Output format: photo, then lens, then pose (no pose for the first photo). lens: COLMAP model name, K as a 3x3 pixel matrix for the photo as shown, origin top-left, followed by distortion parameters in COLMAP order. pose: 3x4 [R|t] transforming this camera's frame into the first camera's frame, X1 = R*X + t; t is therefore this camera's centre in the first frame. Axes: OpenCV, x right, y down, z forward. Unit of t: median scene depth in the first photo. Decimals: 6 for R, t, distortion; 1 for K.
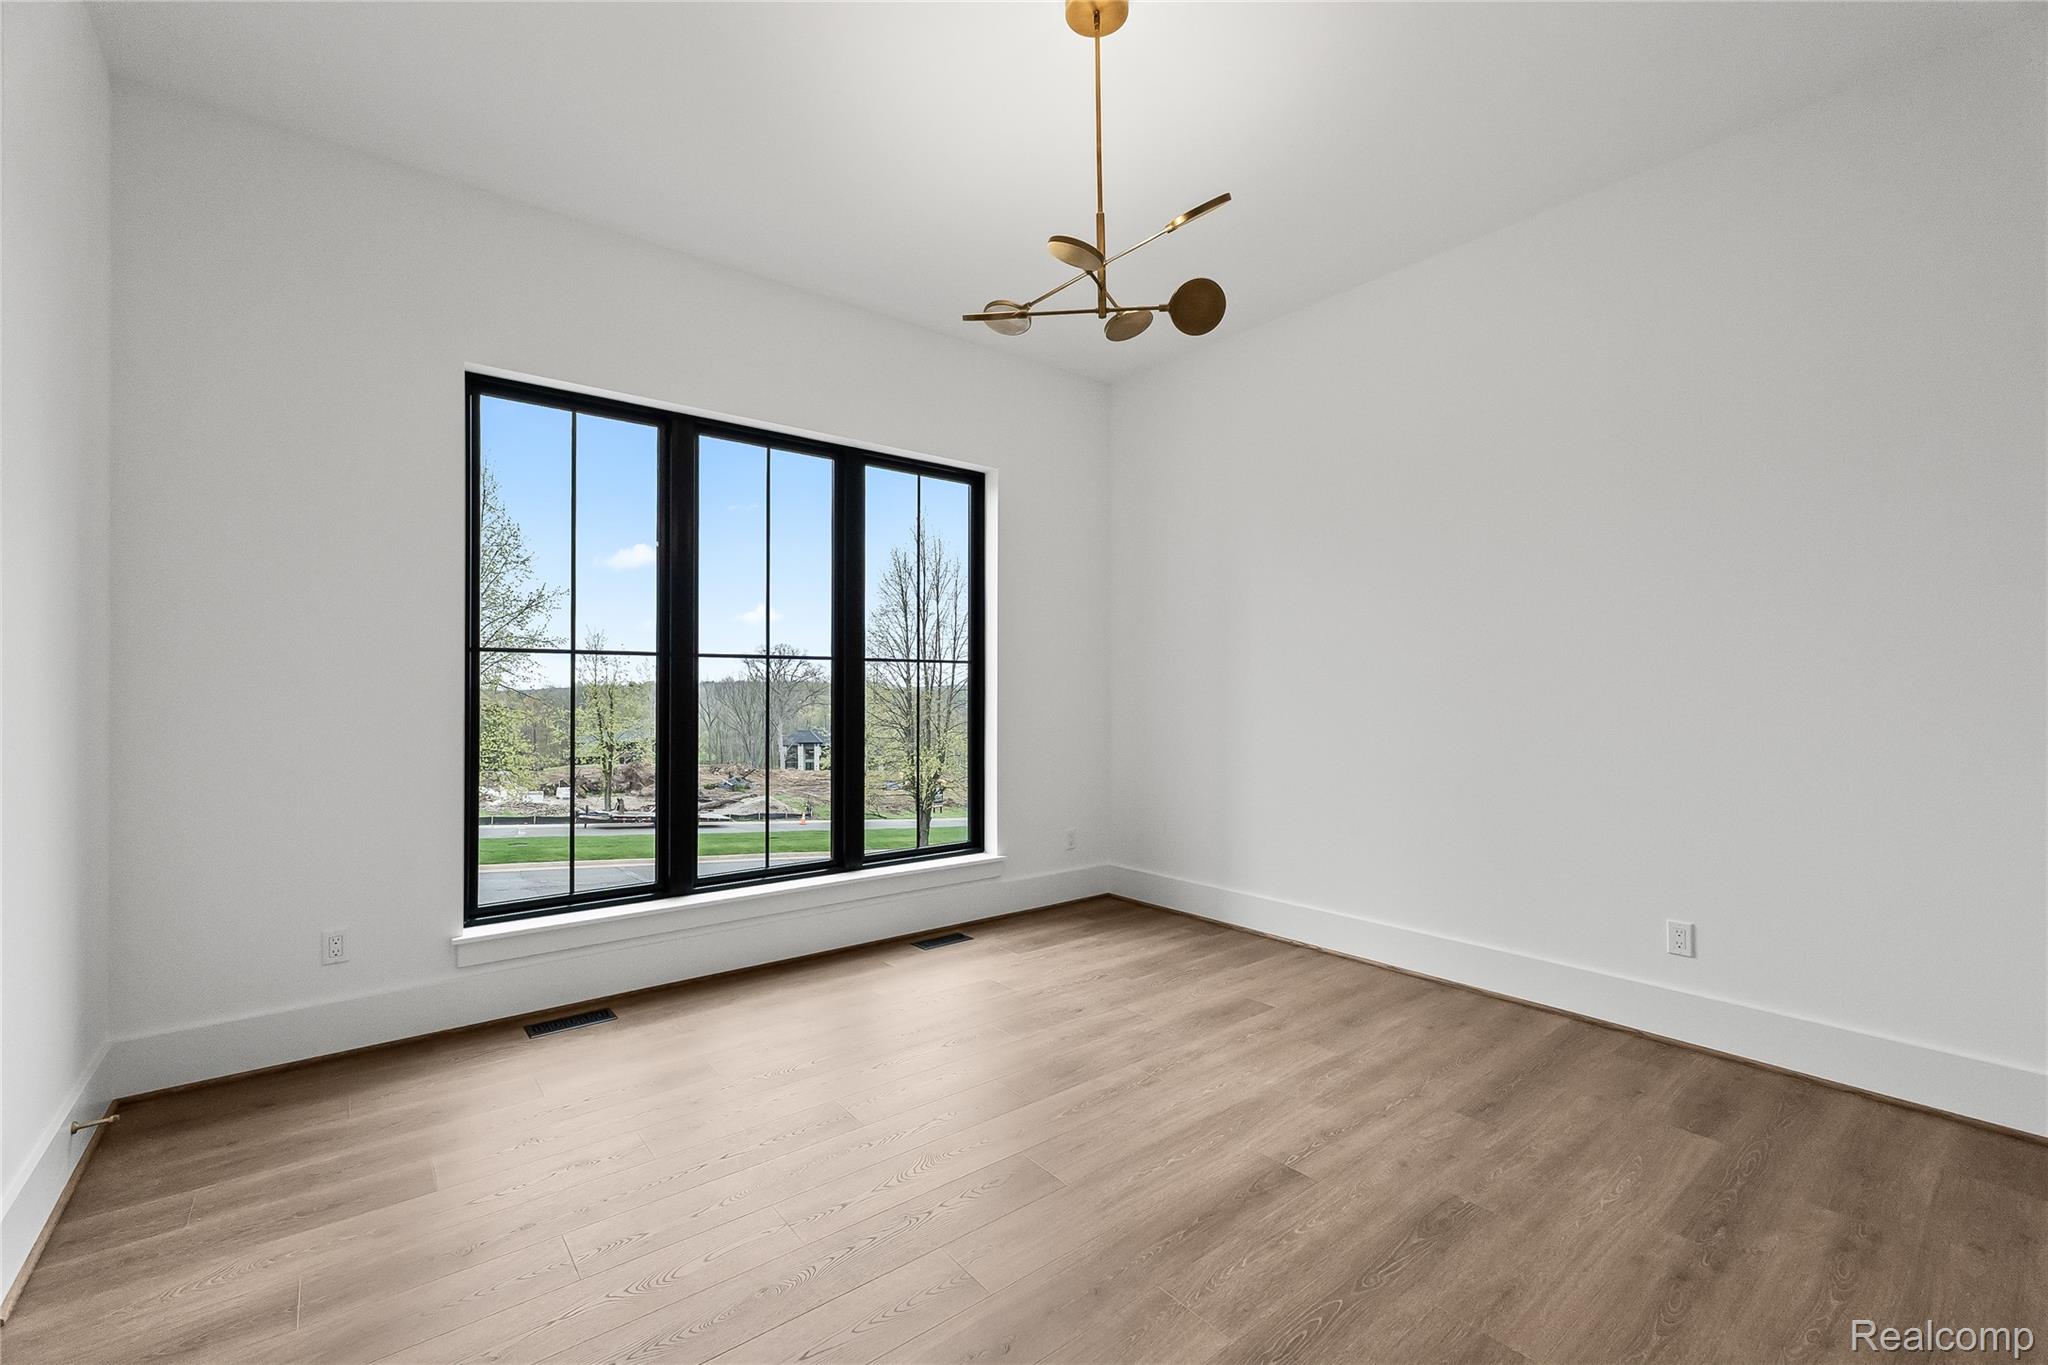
lens RADIAL K [[869.7, 0, 1029.2], [0, 869.7, 693.4], [0, 0, 1]] dist [0.008252, 0.000106]
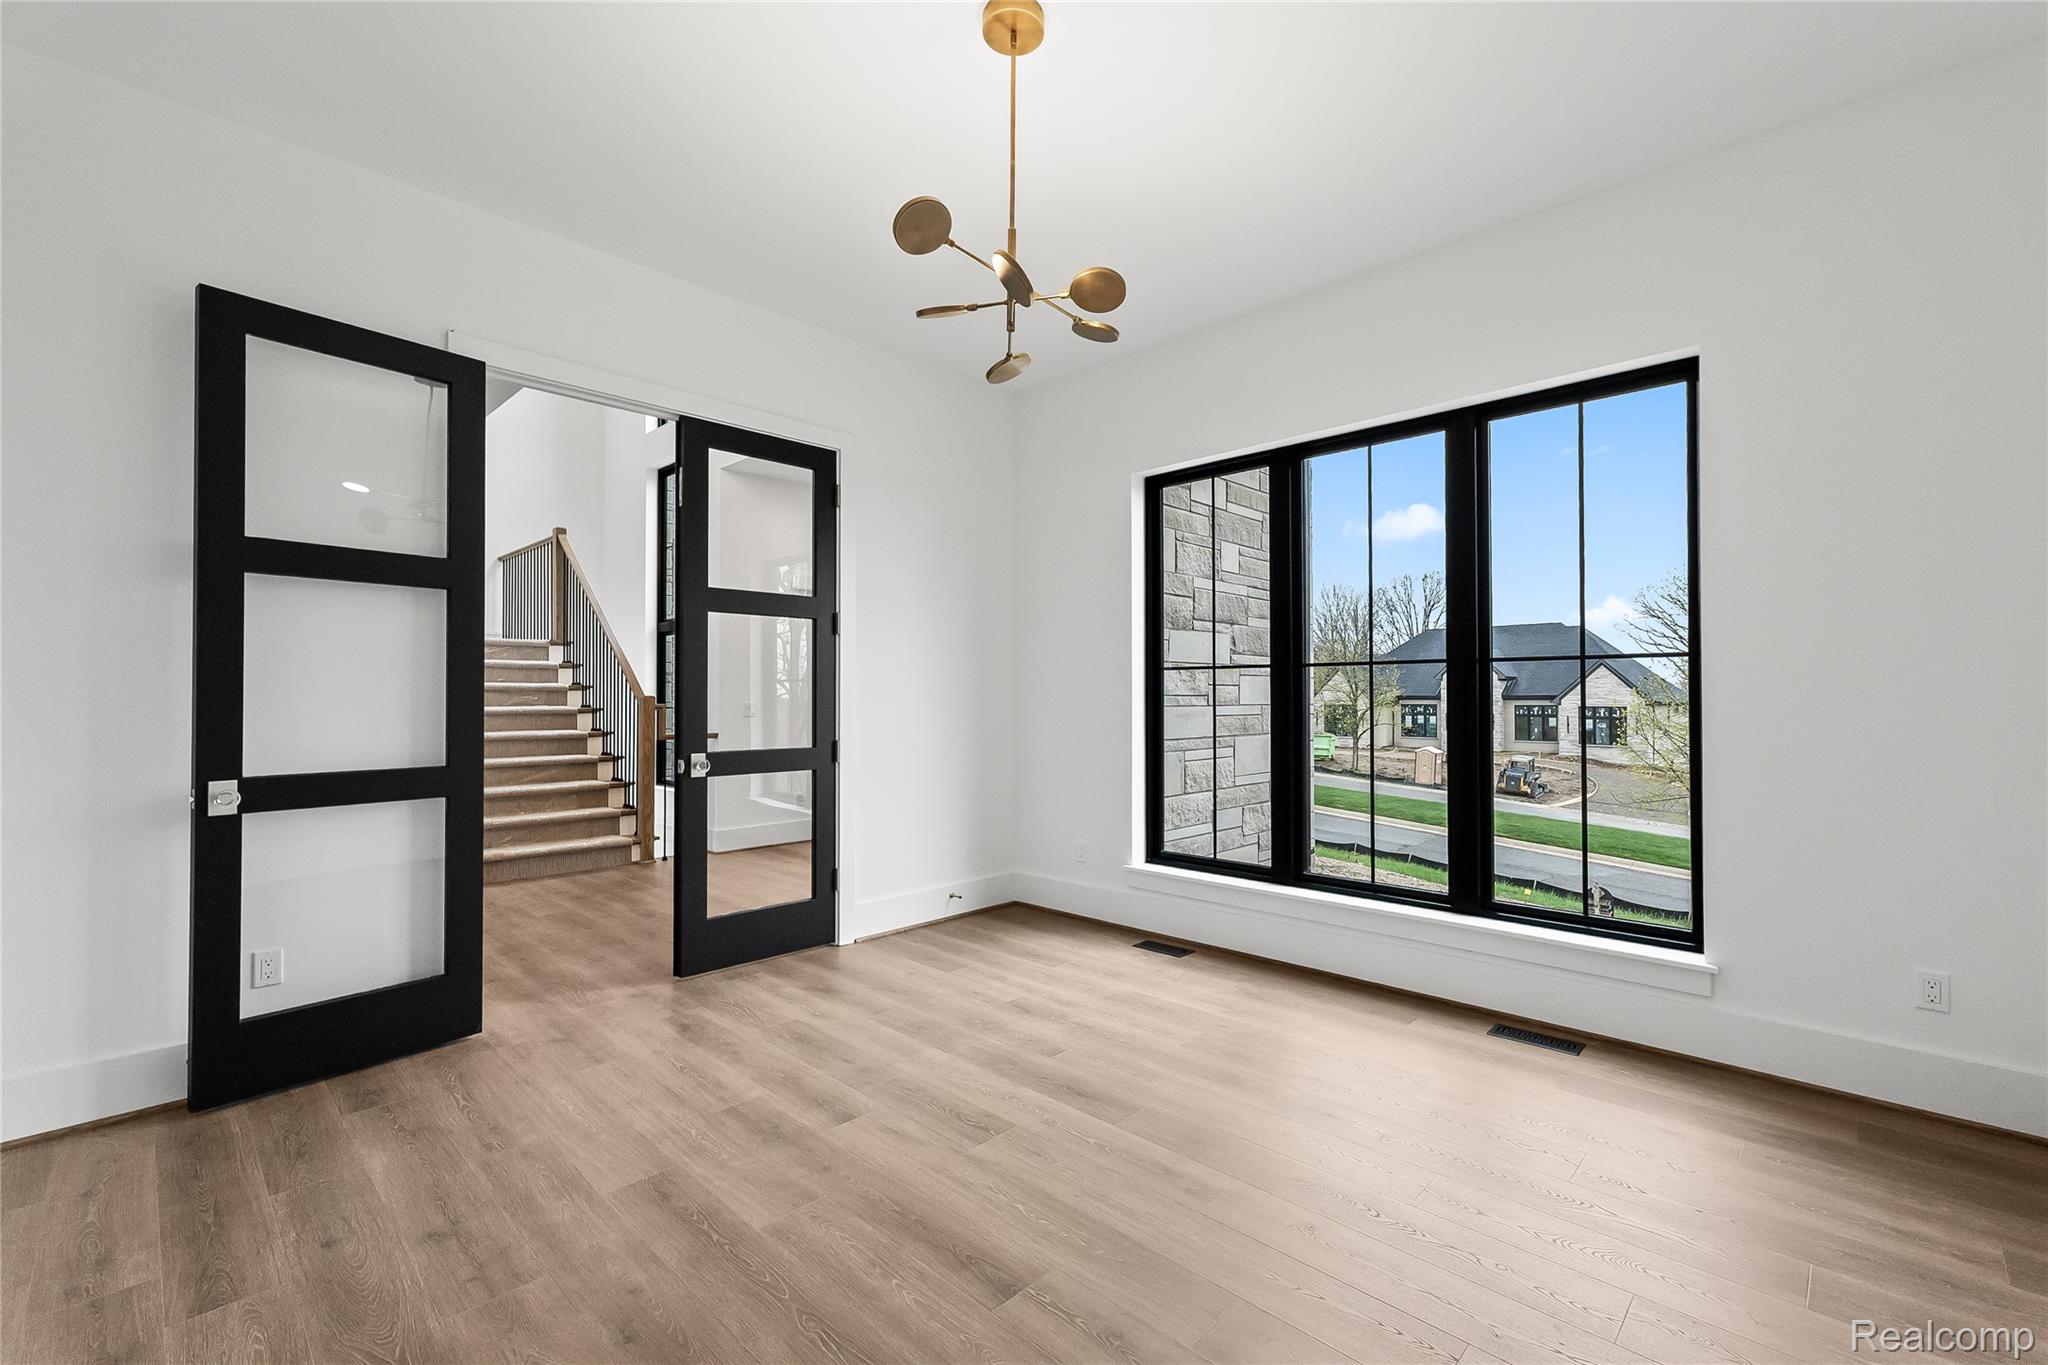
lens RADIAL K [[869.7, 0, 1008.2], [0, 869.7, 684.7], [0, 0, 1]] dist [0.008252, 0.000106]
pose [[0.102013, -0.015466, -0.994663, 0.689684], [-0.001971, 0.999874, -0.015749, -0.001626], [0.994781, 0.003567, 0.101970, 0.563875]]
